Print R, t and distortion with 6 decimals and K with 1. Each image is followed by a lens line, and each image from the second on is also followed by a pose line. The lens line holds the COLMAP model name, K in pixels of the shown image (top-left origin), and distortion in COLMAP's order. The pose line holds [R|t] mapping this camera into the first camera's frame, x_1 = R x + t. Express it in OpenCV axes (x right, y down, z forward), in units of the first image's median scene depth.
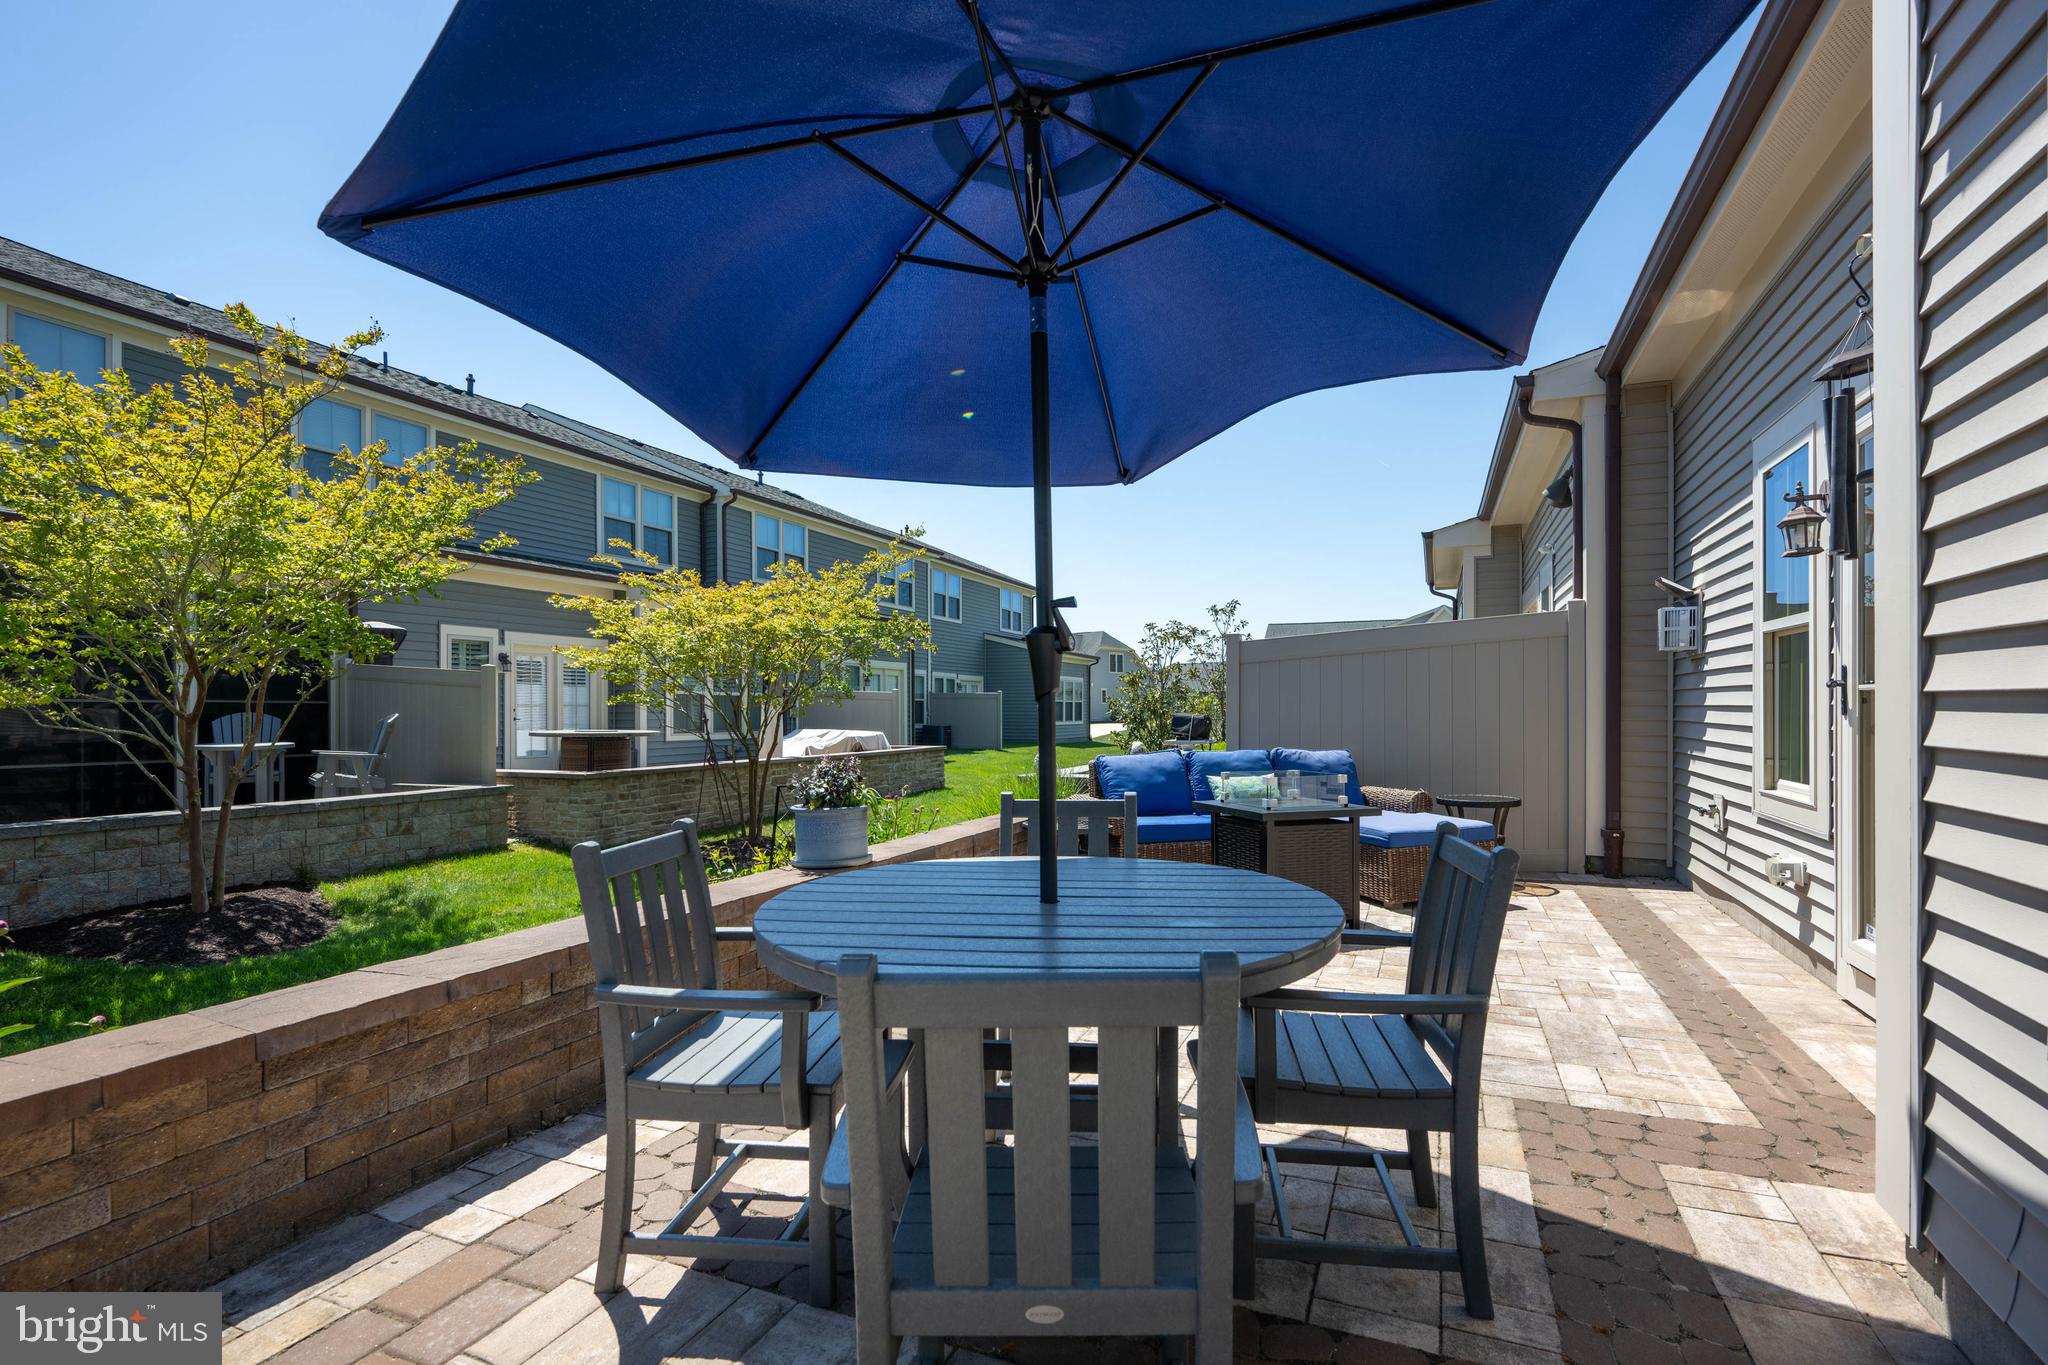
lens RADIAL K [[1070.0, 0, 864.6], [0, 1070.0, 712.8], [0, 0, 1]] dist [0.023045, 0.000106]
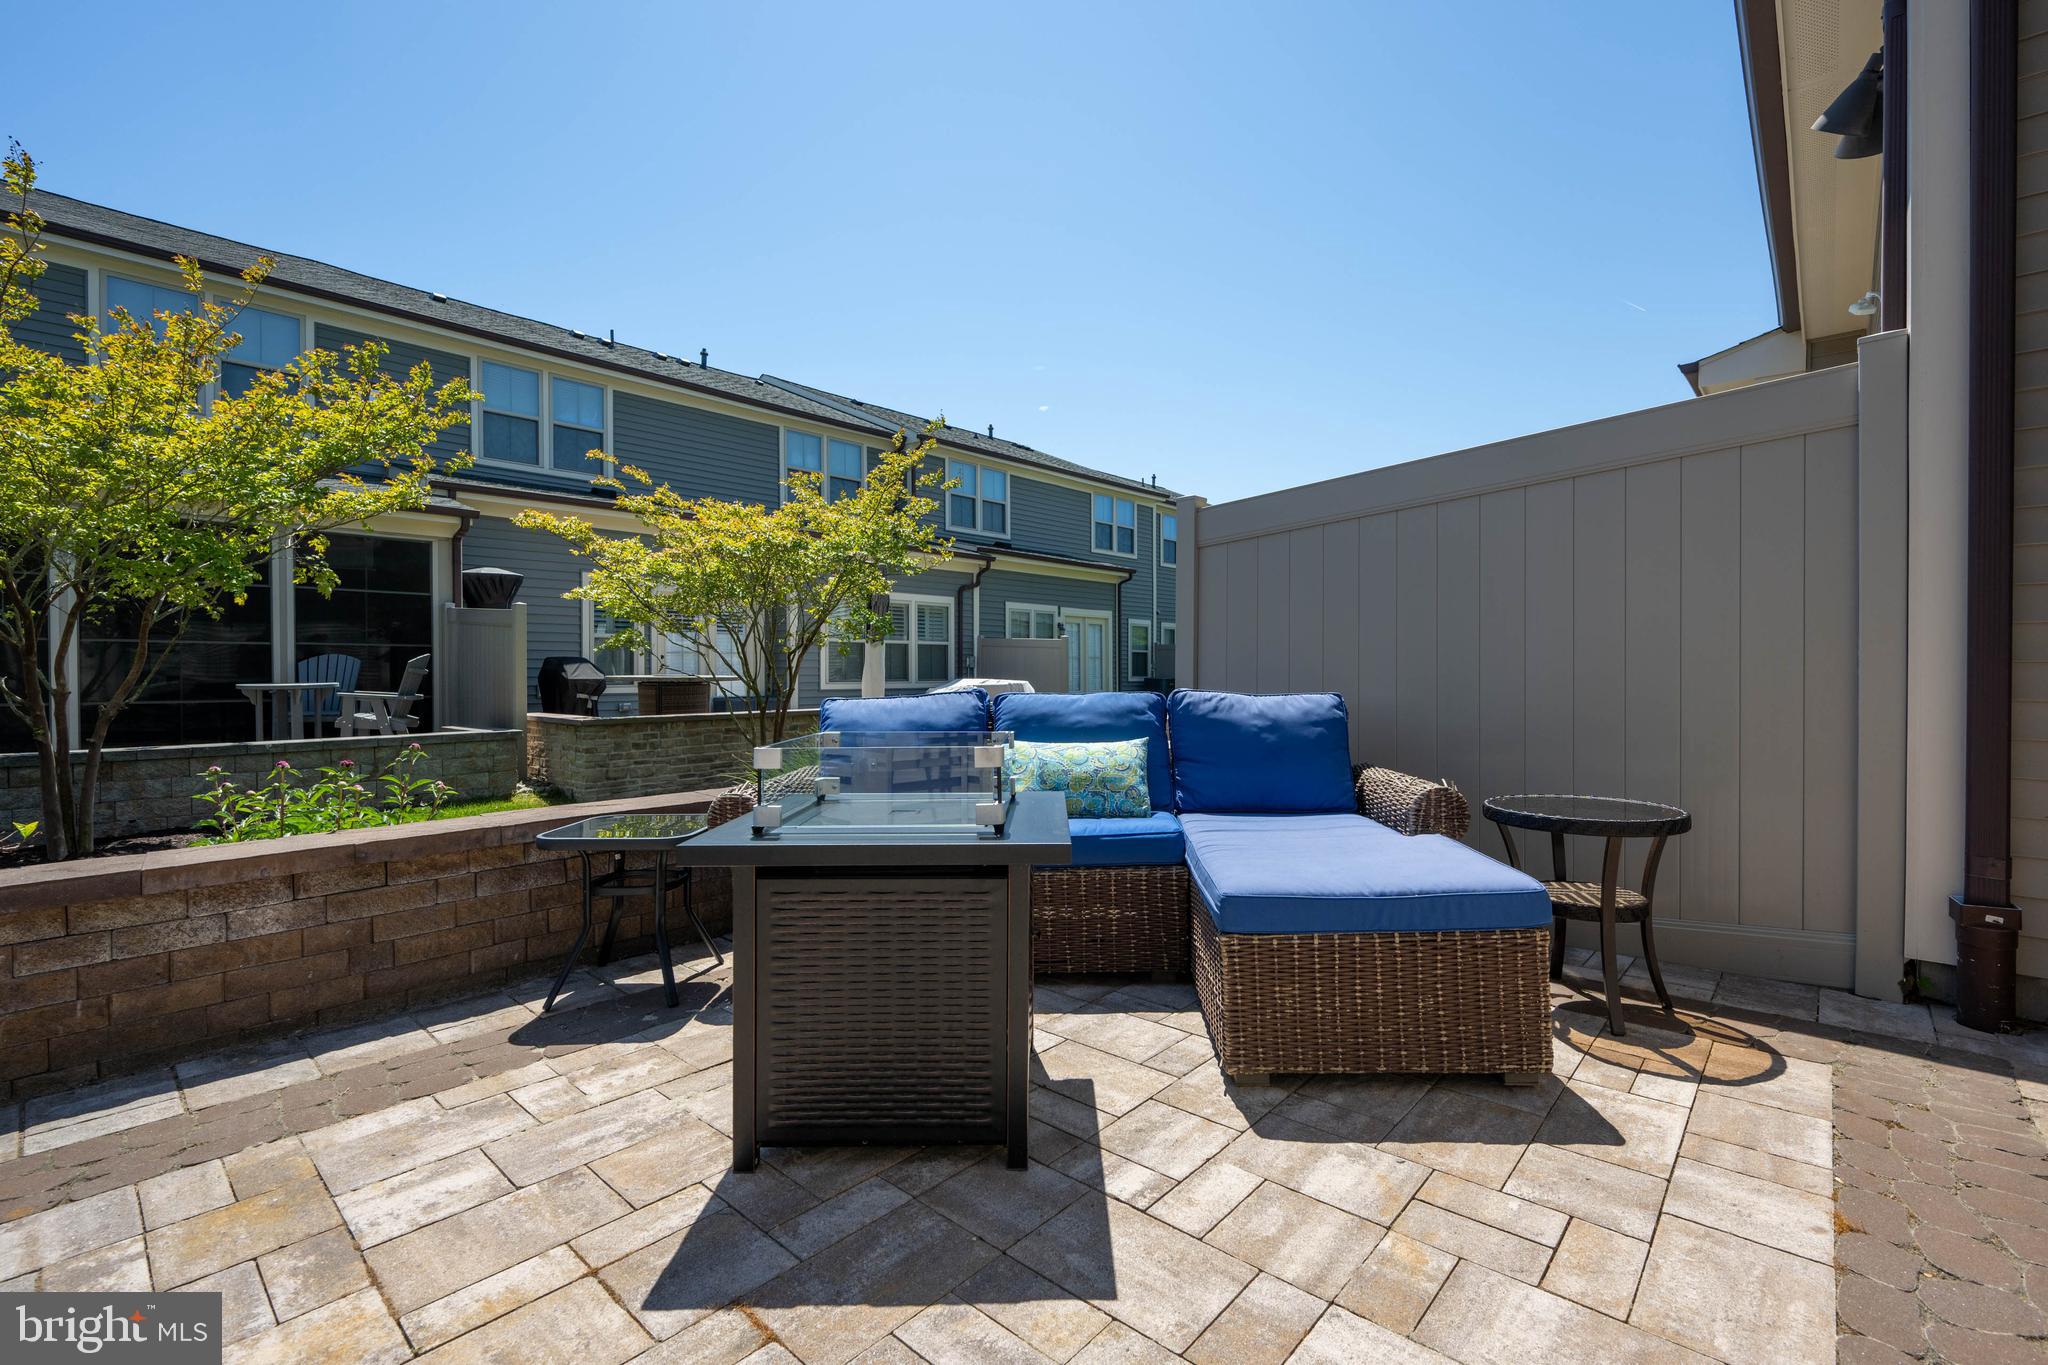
lens RADIAL K [[867.4, 0, 1024.0], [0, 867.4, 682.5], [0, 0, 1]] dist [0.008897, 0.000523]
pose [[0.958848, 0.006256, -0.283850, 0.299551], [-0.004505, 0.999967, 0.006822, 0.018925], [0.283883, -0.005263, 0.958844, 0.399979]]
